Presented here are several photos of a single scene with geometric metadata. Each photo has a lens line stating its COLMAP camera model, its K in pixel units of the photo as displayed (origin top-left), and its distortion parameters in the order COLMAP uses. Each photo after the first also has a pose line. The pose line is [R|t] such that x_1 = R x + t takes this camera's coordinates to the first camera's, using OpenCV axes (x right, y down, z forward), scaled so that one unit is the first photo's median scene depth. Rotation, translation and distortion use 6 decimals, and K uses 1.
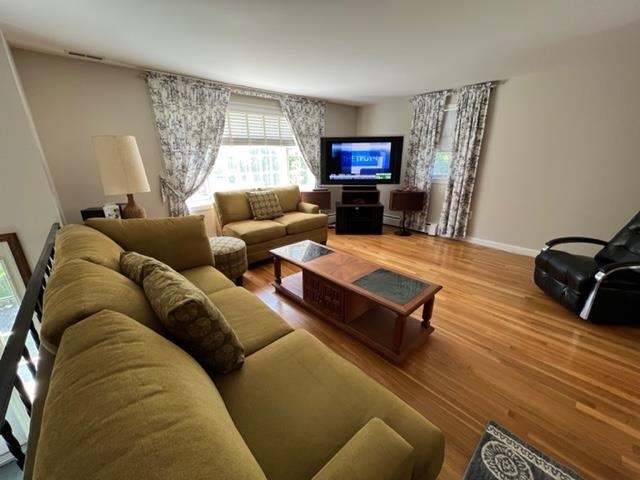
lens RADIAL K [[256.2, 0, 317.2], [0, 256.2, 240.8], [0, 0, 1]] dist [-0.004697, 0.001119]
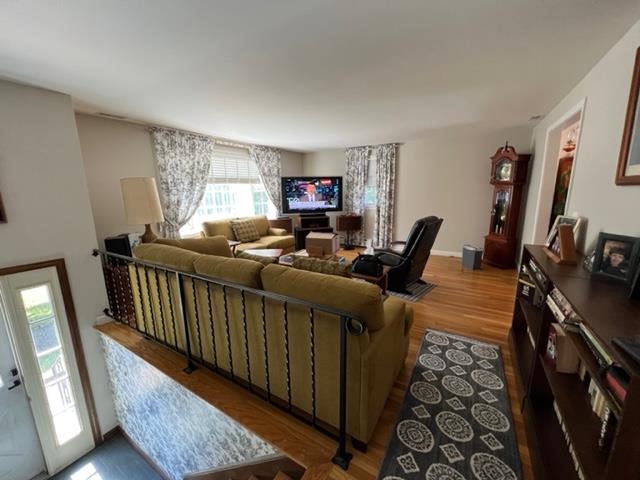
lens RADIAL K [[256.2, 0, 317.1], [0, 256.2, 242.3], [0, 0, 1]] dist [-0.004697, 0.001119]
pose [[0.958553, -0.065613, 0.277255, -0.206217], [0.097920, 0.989711, -0.104323, 0.071125], [-0.267558, 0.127148, 0.955116, -0.236372]]
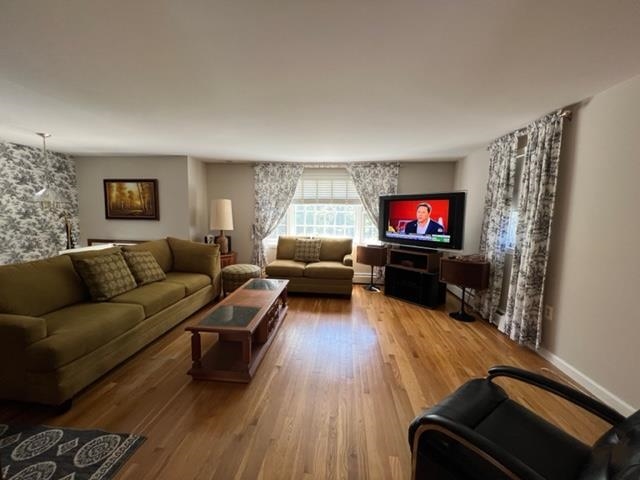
lens RADIAL K [[256.2, 0, 318.3], [0, 256.2, 241.2], [0, 0, 1]] dist [-0.004697, 0.001119]
pose [[0.673977, 0.100538, -0.731879, 0.677937], [-0.254032, 0.961823, -0.101809, -0.068050], [0.693702, 0.254537, 0.673786, 0.196788]]
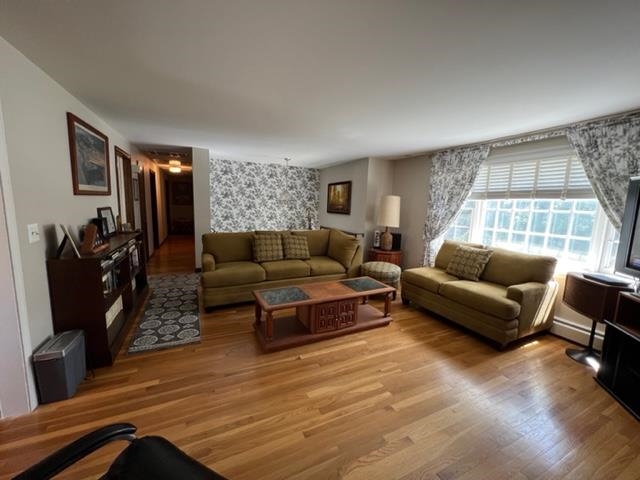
lens RADIAL K [[256.2, 0, 317.1], [0, 256.2, 239.6], [0, 0, 1]] dist [-0.004697, 0.001119]
pose [[-0.289210, 0.130829, -0.948283, 0.734953], [-0.328457, 0.916916, 0.226675, -0.230853], [0.899152, 0.377027, -0.222209, 0.664034]]
